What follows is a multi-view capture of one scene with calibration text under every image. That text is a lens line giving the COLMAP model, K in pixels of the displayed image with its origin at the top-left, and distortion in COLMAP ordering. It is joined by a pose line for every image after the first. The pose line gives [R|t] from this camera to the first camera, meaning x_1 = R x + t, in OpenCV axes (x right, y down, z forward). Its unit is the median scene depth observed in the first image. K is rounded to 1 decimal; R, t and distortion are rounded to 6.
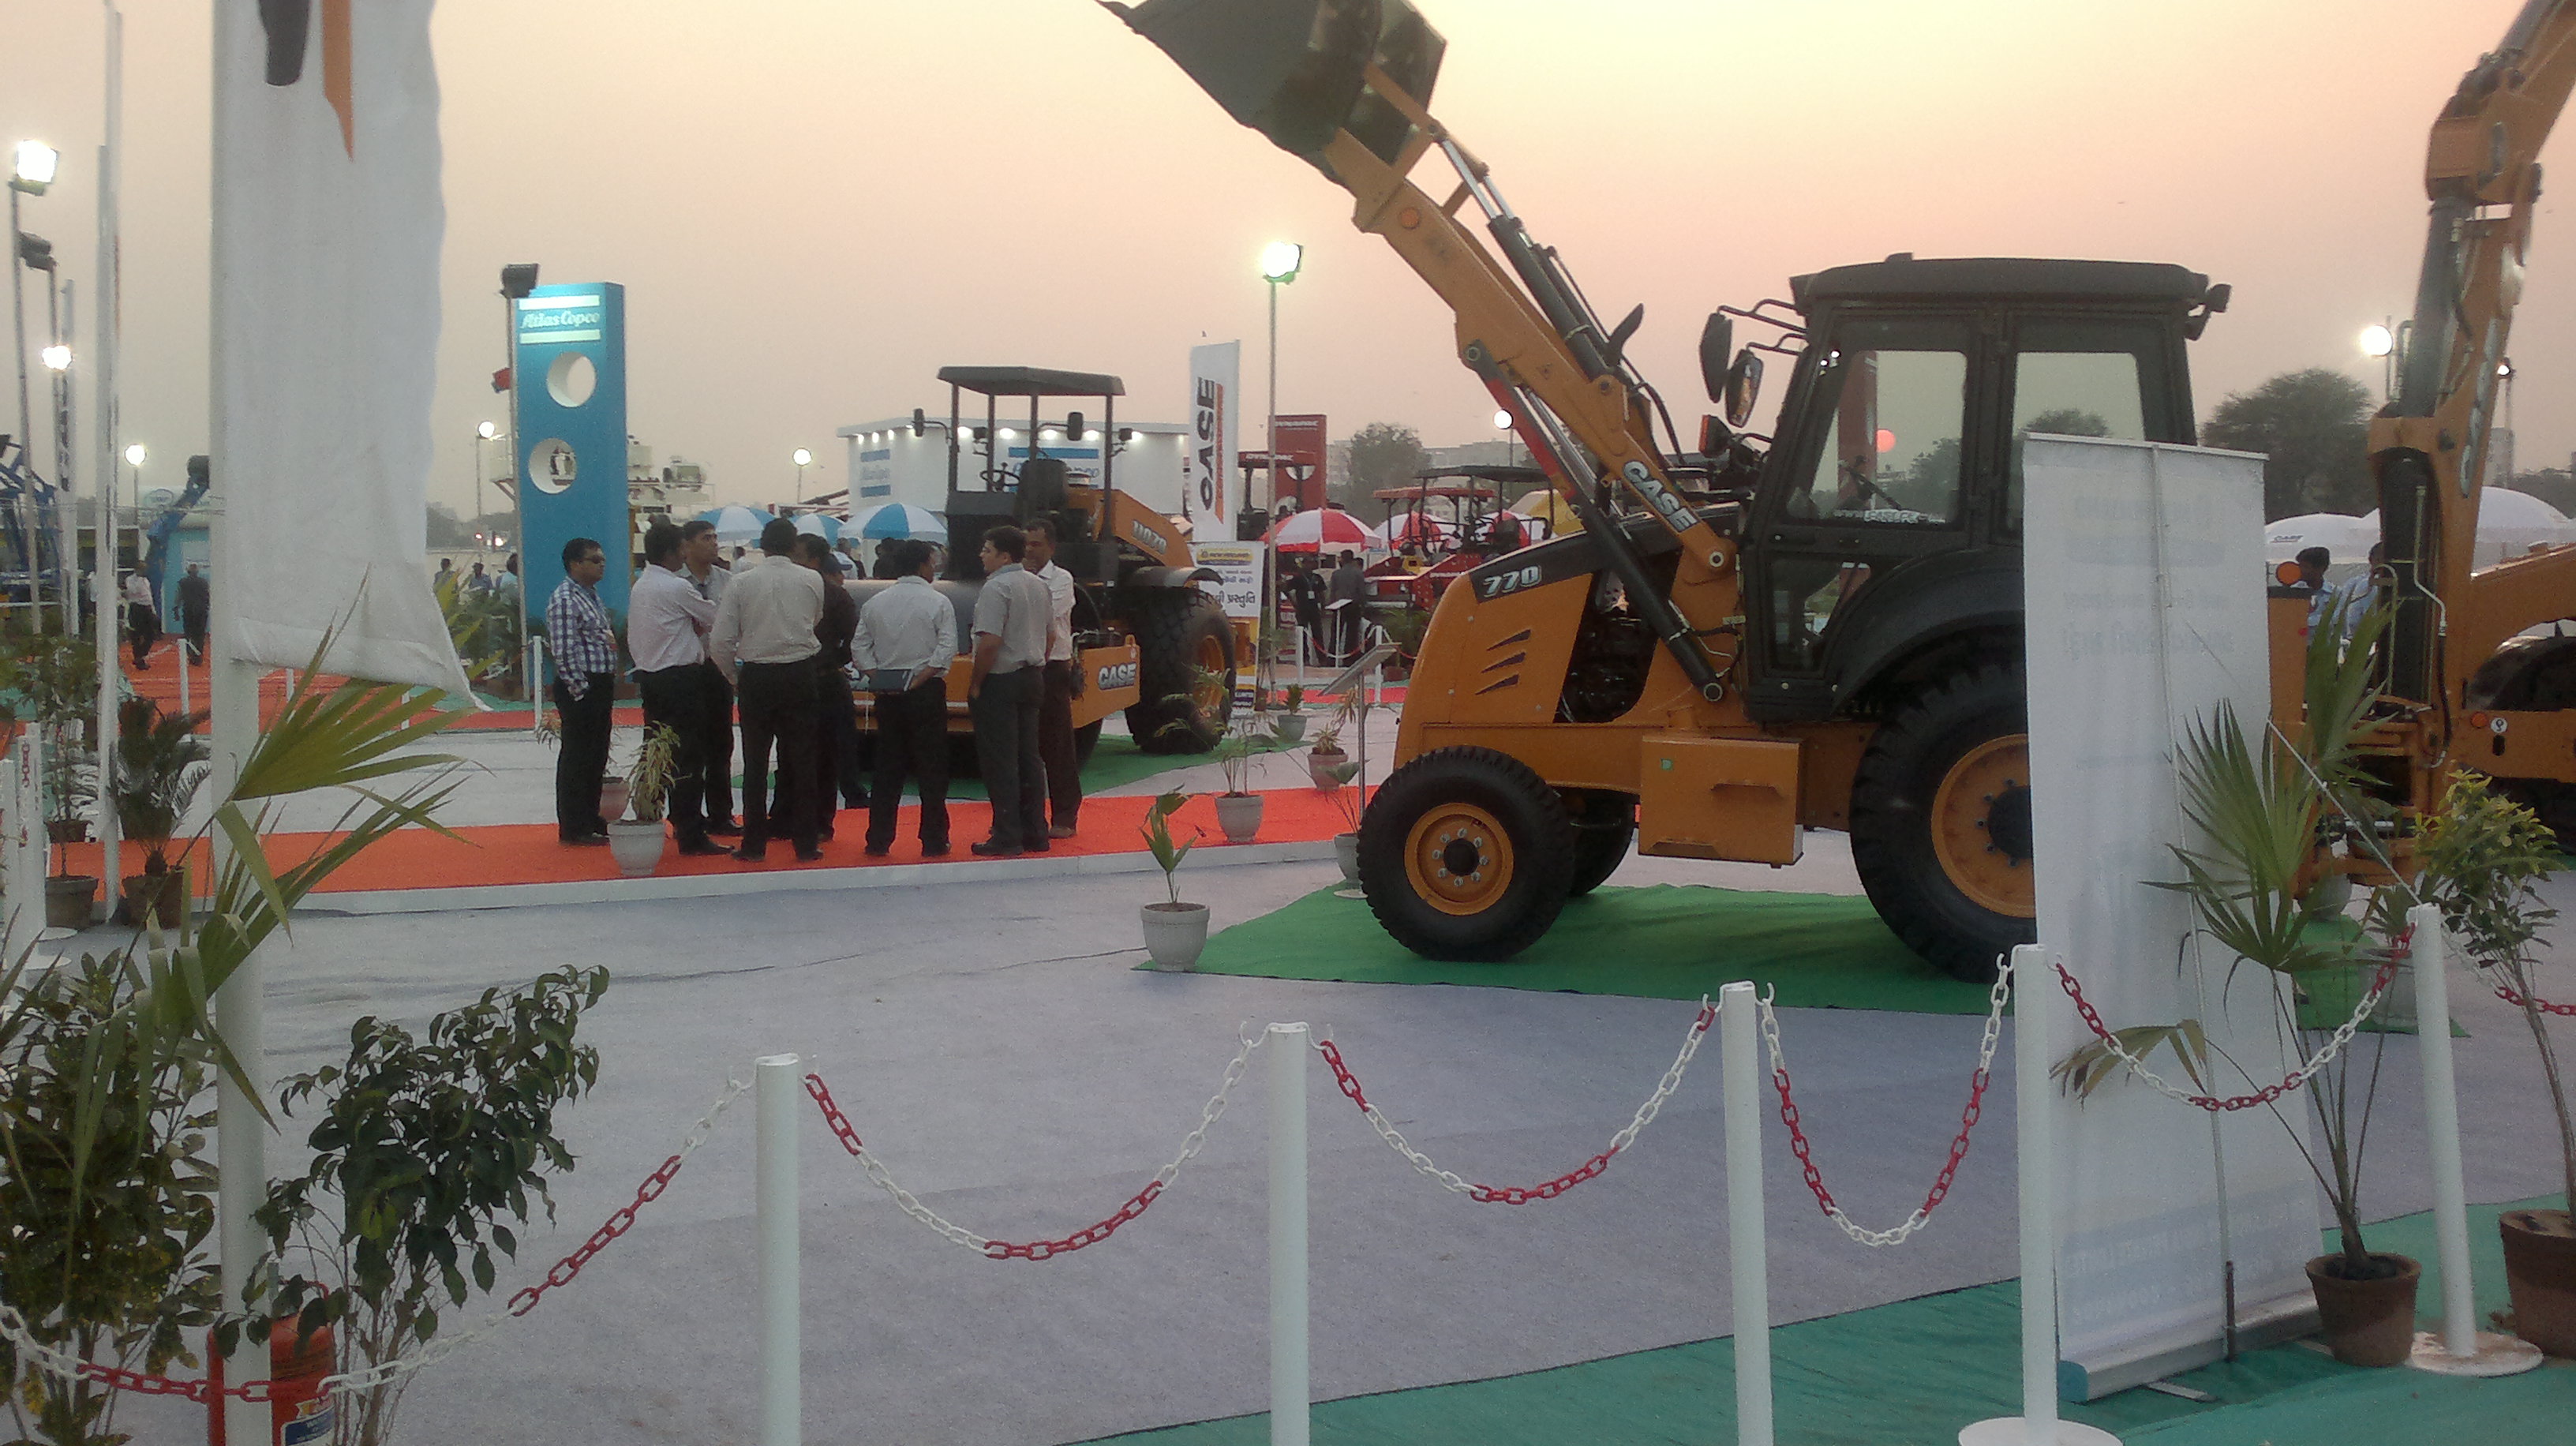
lens RADIAL K [[2369.2, 0, 1288.8], [0, 2369.2, 687.7], [0, 0, 1]] dist [0.038437, -0.149637]
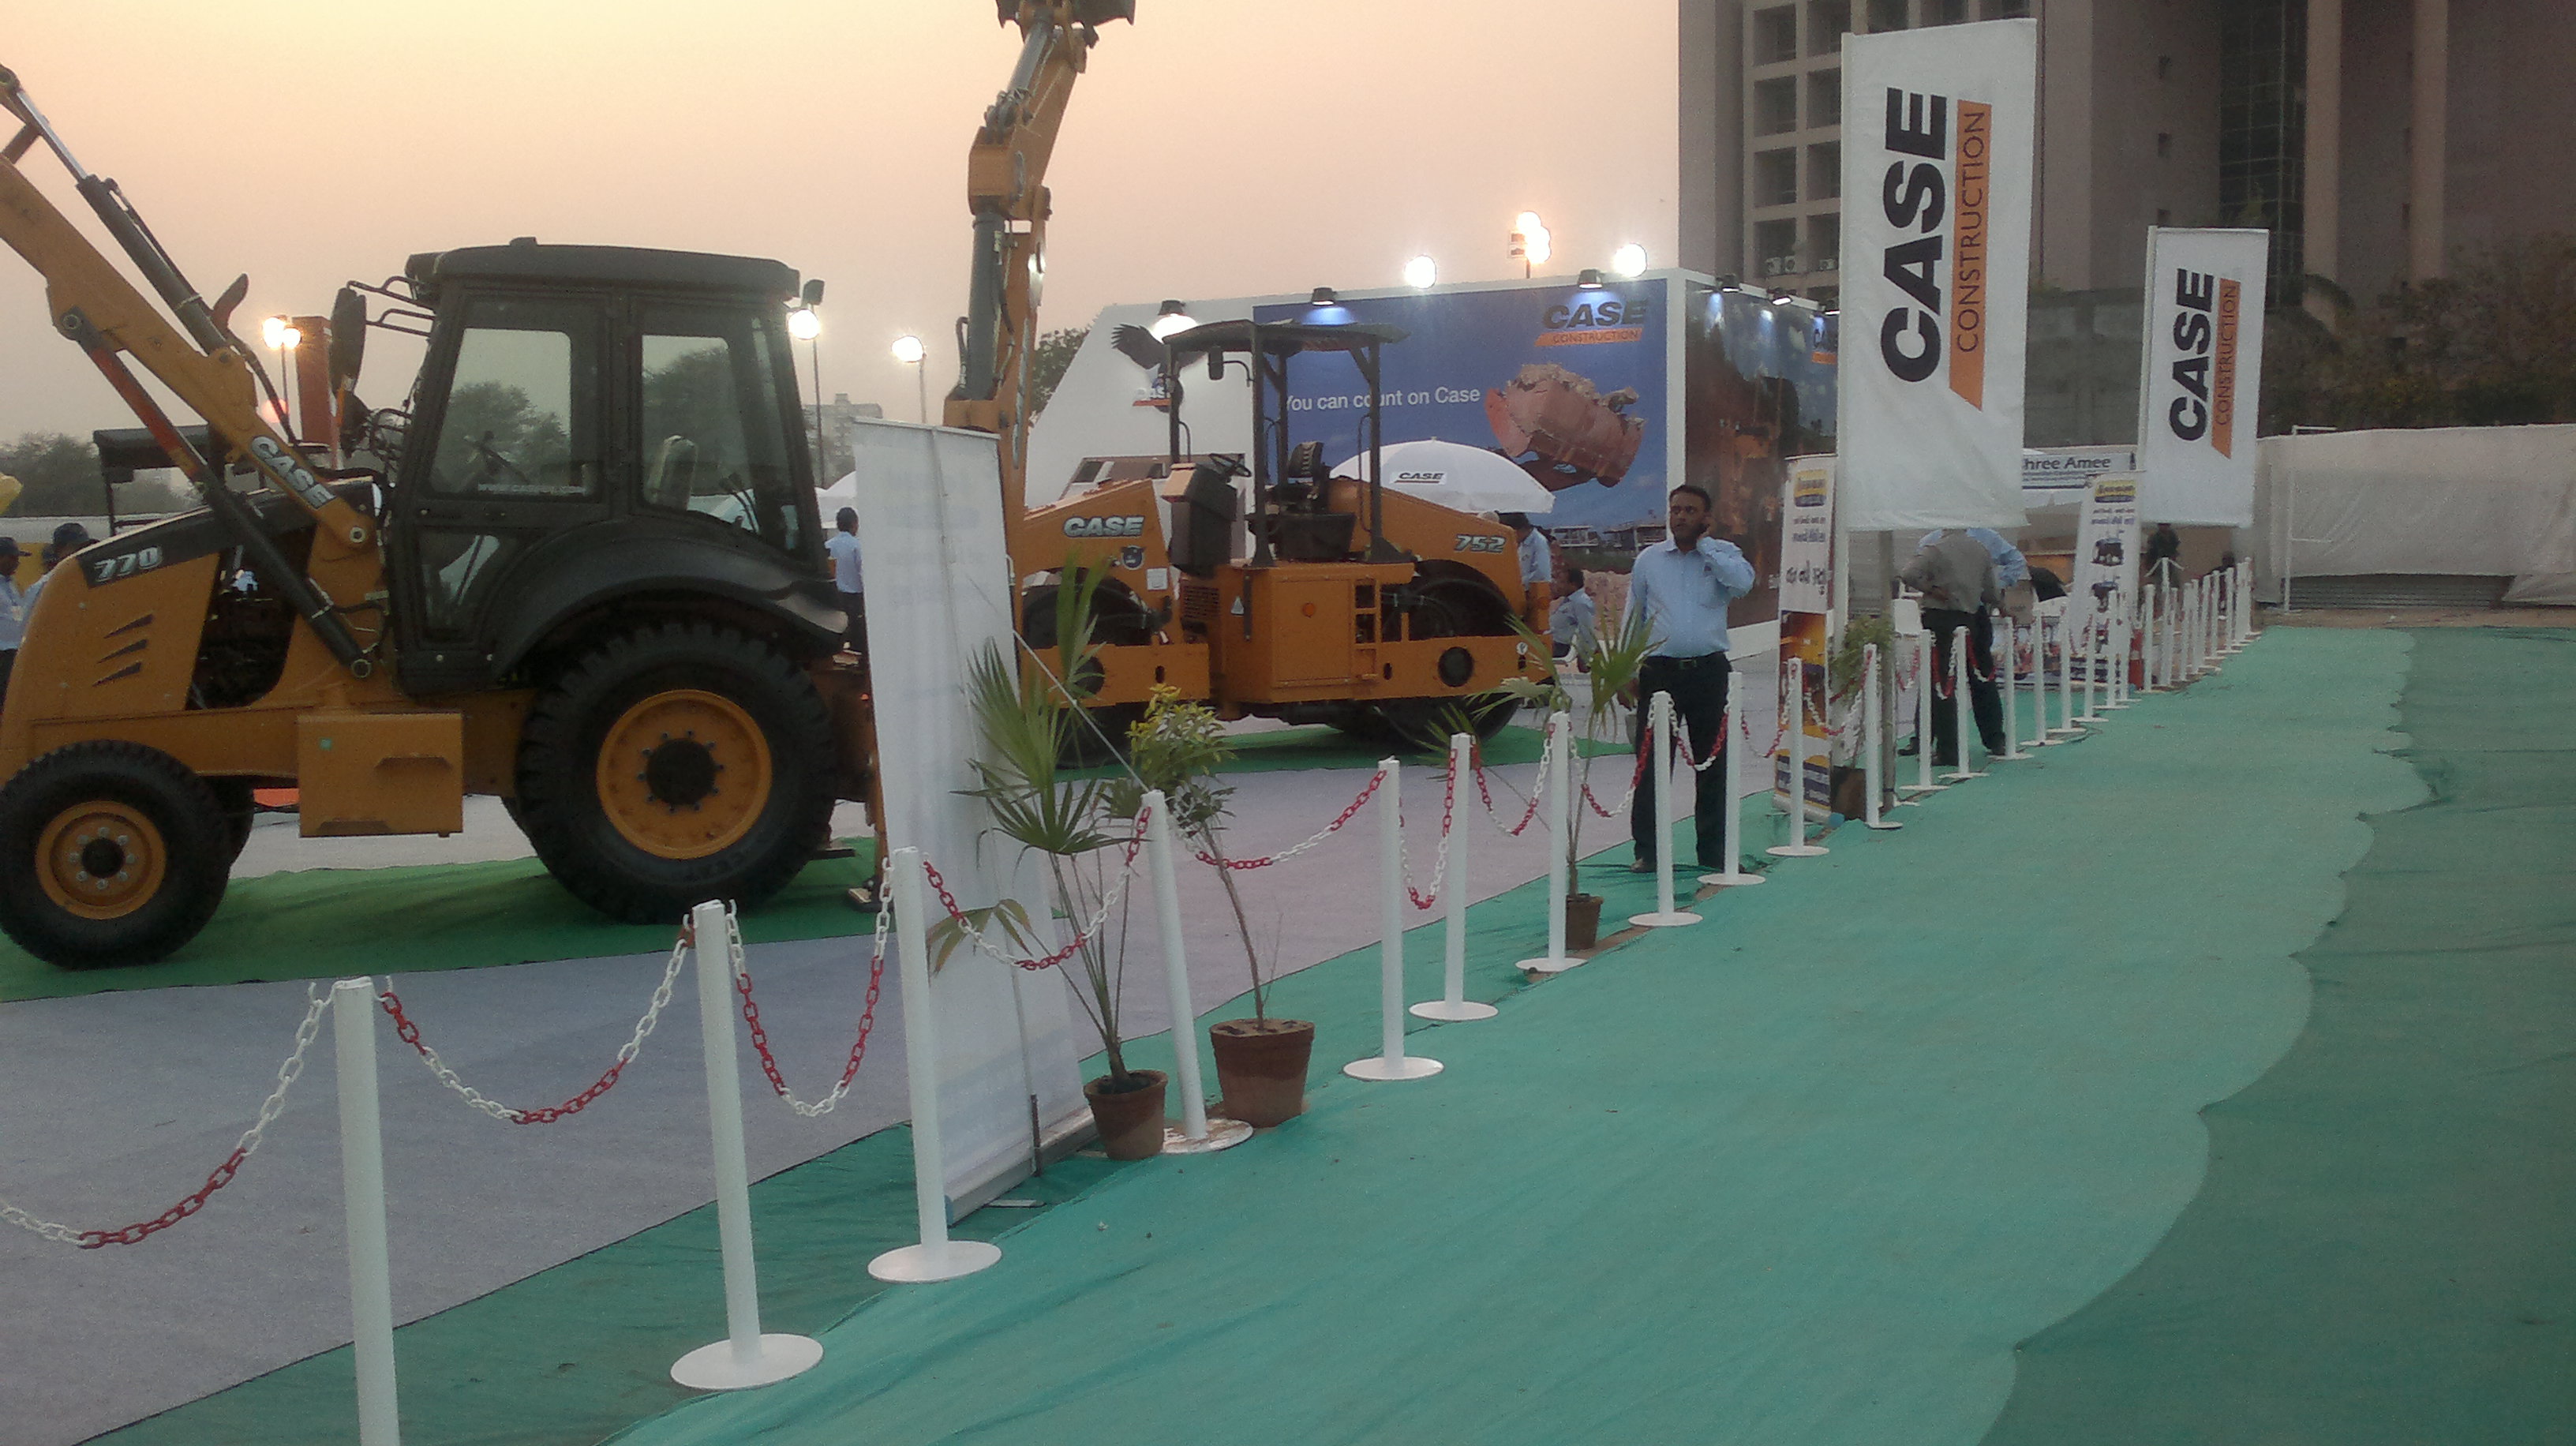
lens RADIAL K [[2449.0, 0, 1288.0], [0, 2449.0, 723.0], [0, 0, 1]] dist [-0.083902, -0.002665]
pose [[0.786081, -0.066025, 0.614587, -0.150182], [0.051064, 0.997817, 0.041883, 0.002195], [-0.616010, -0.001540, 0.787736, -0.043351]]
